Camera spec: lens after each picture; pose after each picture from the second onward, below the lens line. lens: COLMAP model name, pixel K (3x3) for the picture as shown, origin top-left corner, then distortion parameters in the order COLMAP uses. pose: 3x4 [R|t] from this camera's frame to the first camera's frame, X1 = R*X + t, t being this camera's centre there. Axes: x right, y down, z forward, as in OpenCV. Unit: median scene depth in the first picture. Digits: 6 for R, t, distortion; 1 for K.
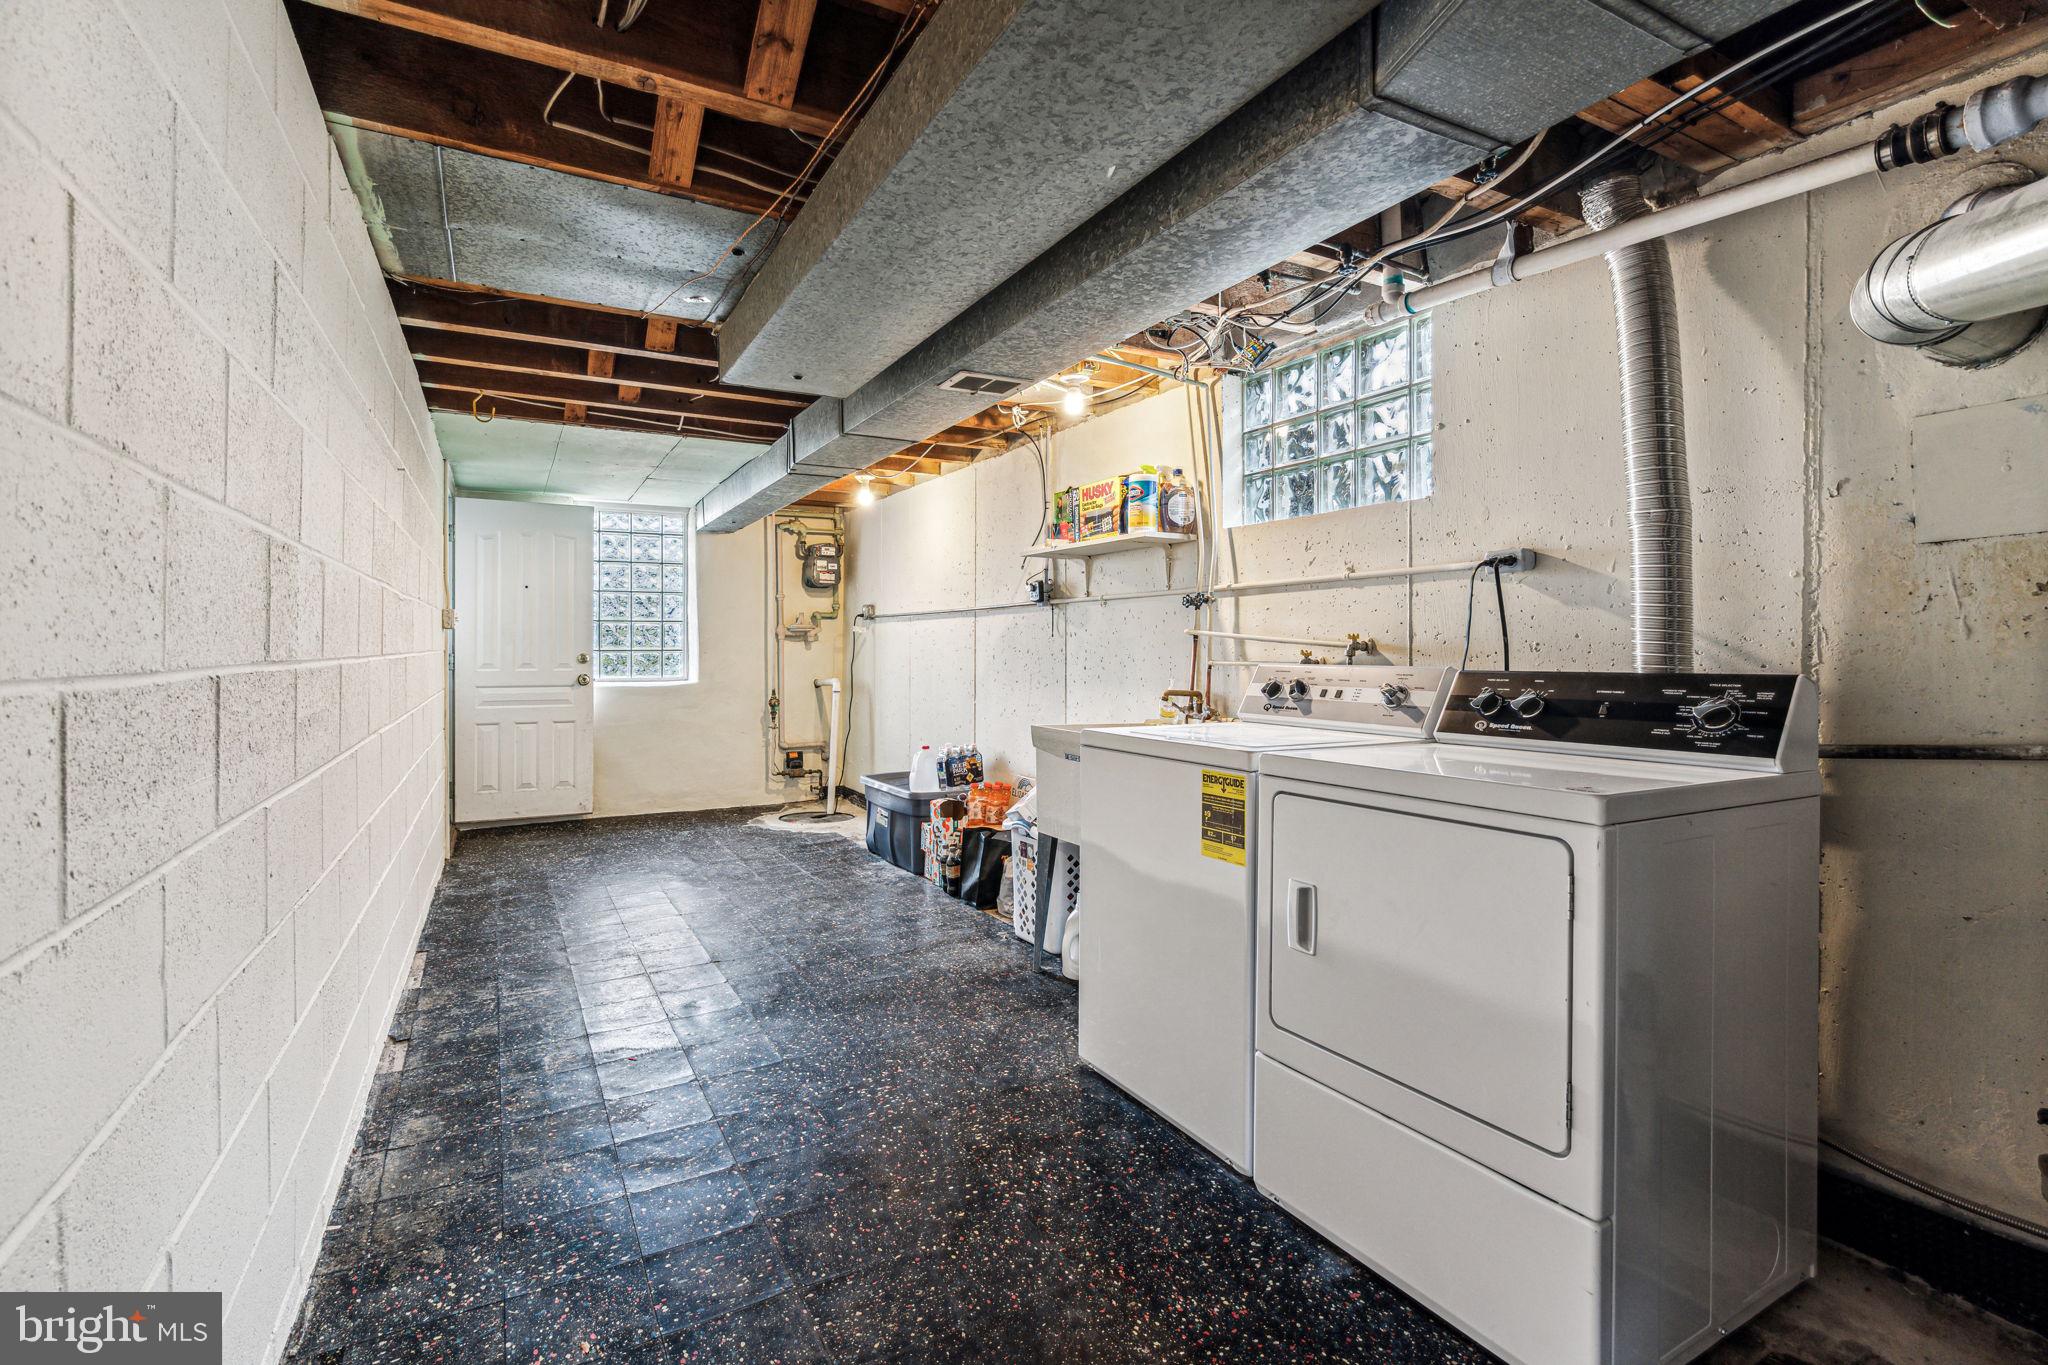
lens RADIAL K [[939.1, 0, 1009.2], [0, 939.1, 672.7], [0, 0, 1]] dist [-0.002692, 0.000733]
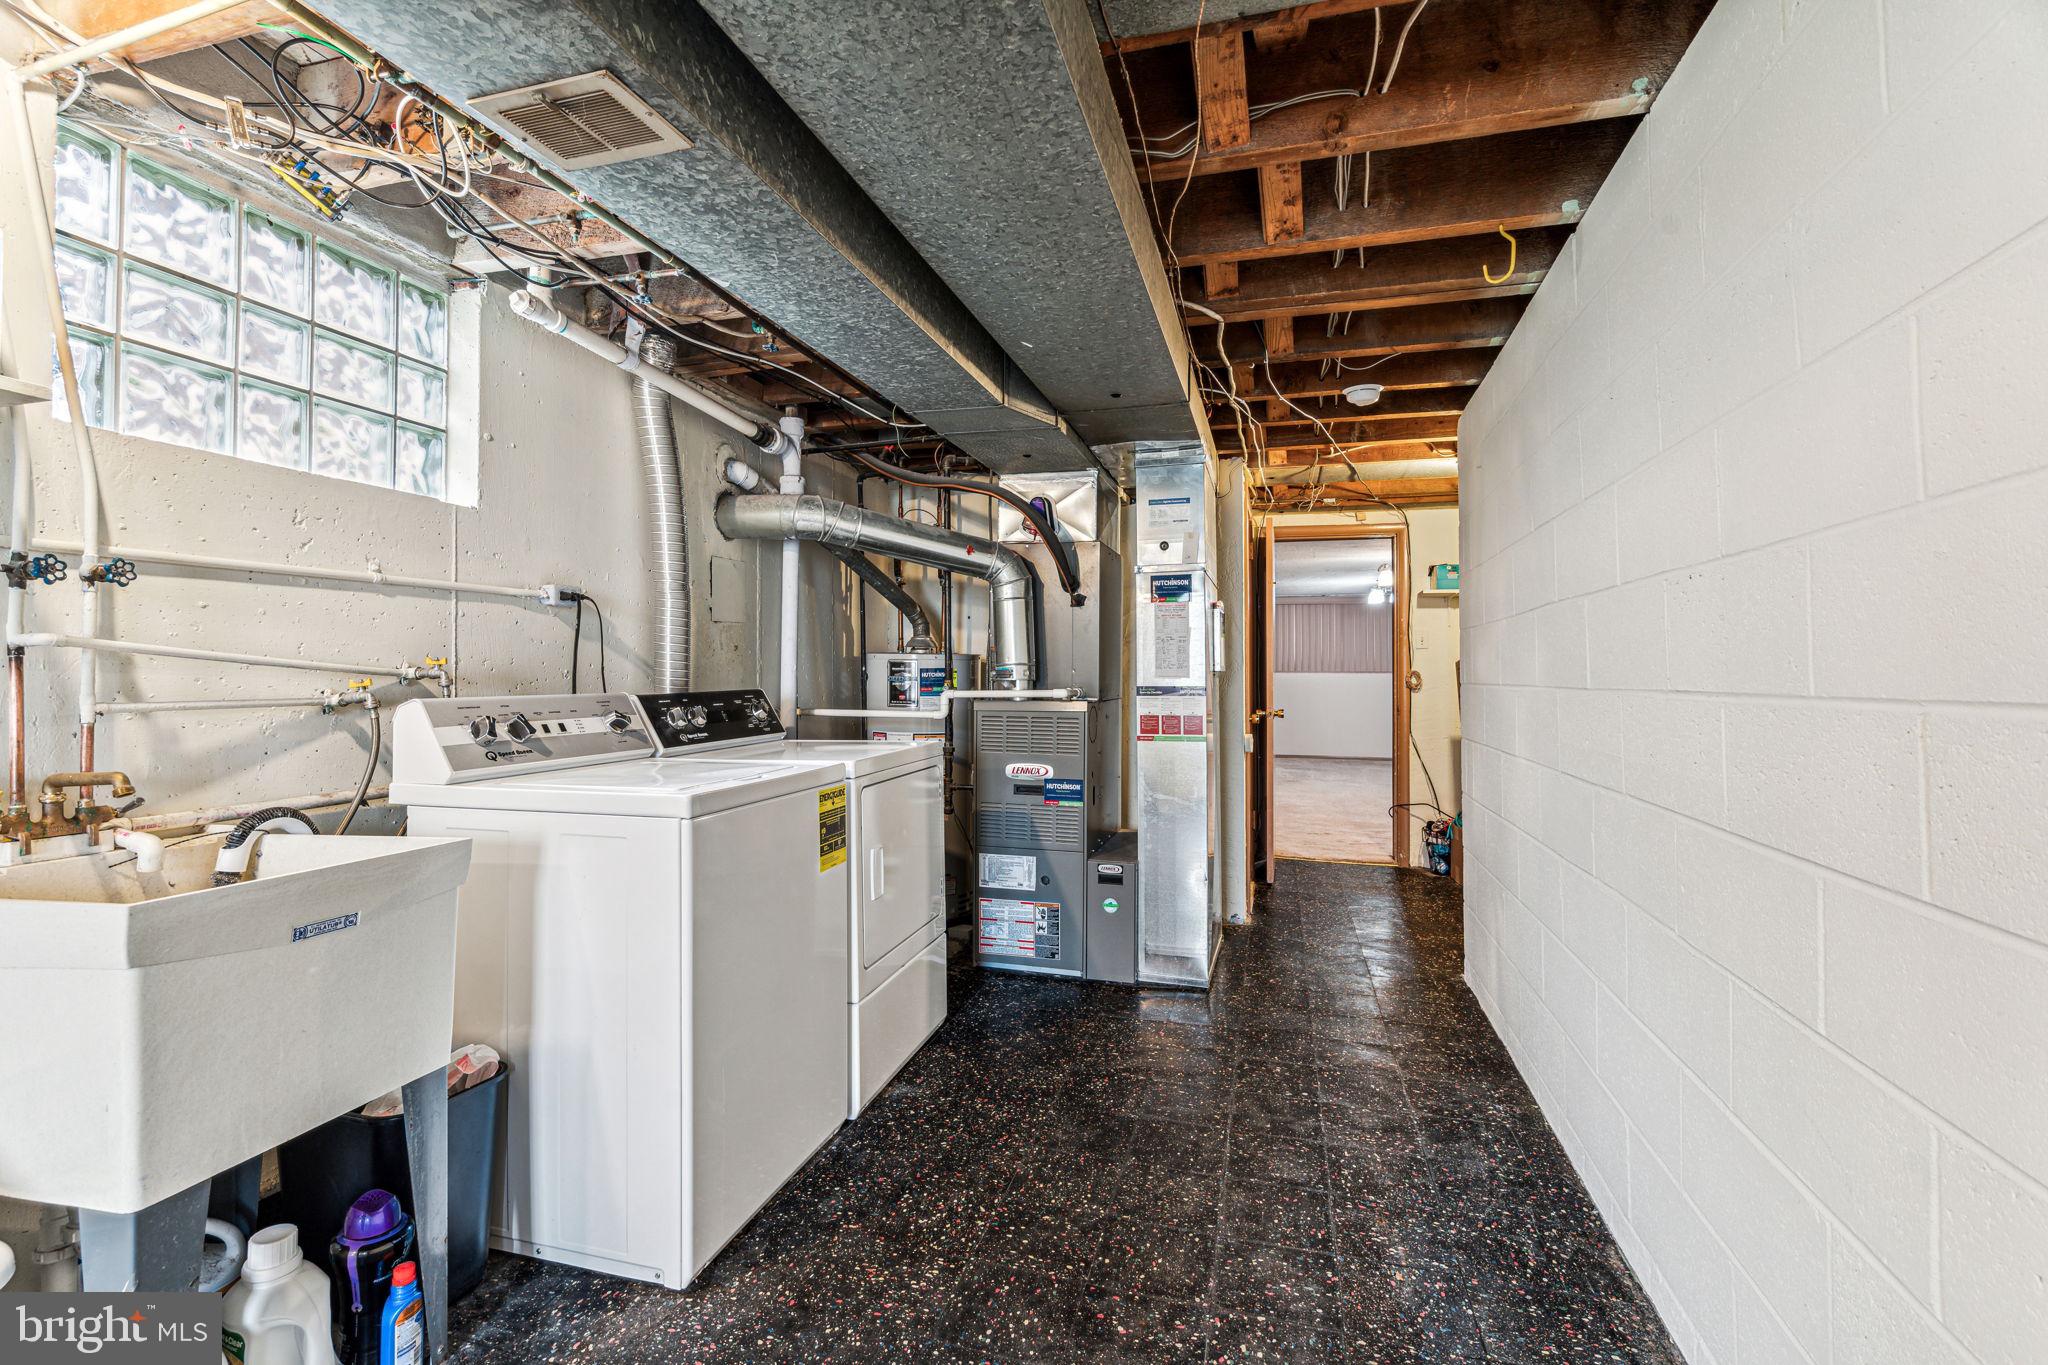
lens RADIAL K [[939.1, 0, 1012.6], [0, 939.1, 665.9], [0, 0, 1]] dist [-0.002692, 0.000733]
pose [[-0.713184, 0.004296, 0.700964, -0.695461], [0.014749, 0.999852, 0.008879, -0.044613], [-0.700822, 0.016670, -0.713141, 1.610503]]
